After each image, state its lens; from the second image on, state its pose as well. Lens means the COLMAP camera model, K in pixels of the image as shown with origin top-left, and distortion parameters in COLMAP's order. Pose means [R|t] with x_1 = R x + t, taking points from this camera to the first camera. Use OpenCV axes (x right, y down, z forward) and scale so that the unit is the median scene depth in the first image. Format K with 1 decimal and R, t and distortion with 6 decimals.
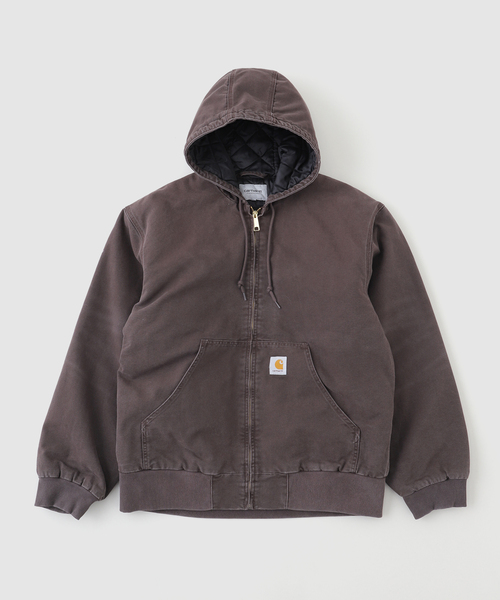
lens RADIAL K [[630.1, 0, 250.0], [0, 630.1, 299.7], [0, 0, 1]] dist [-0.089743, 0.008814]
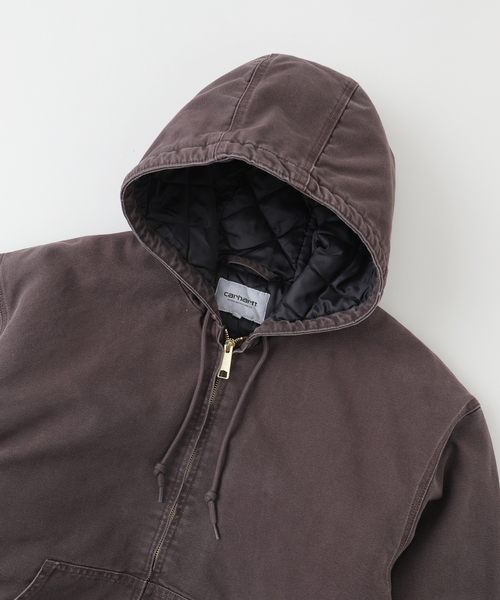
lens RADIAL K [[649.3, 0, 276.2], [0, 649.3, 326.4], [0, 0, 1]] dist [-0.053878, 0.011144]
pose [[0.952256, 0.303417, -0.033867, 0.057838], [-0.301760, 0.952249, 0.046516, -0.188532], [0.046364, -0.034075, 0.998343, 0.485496]]
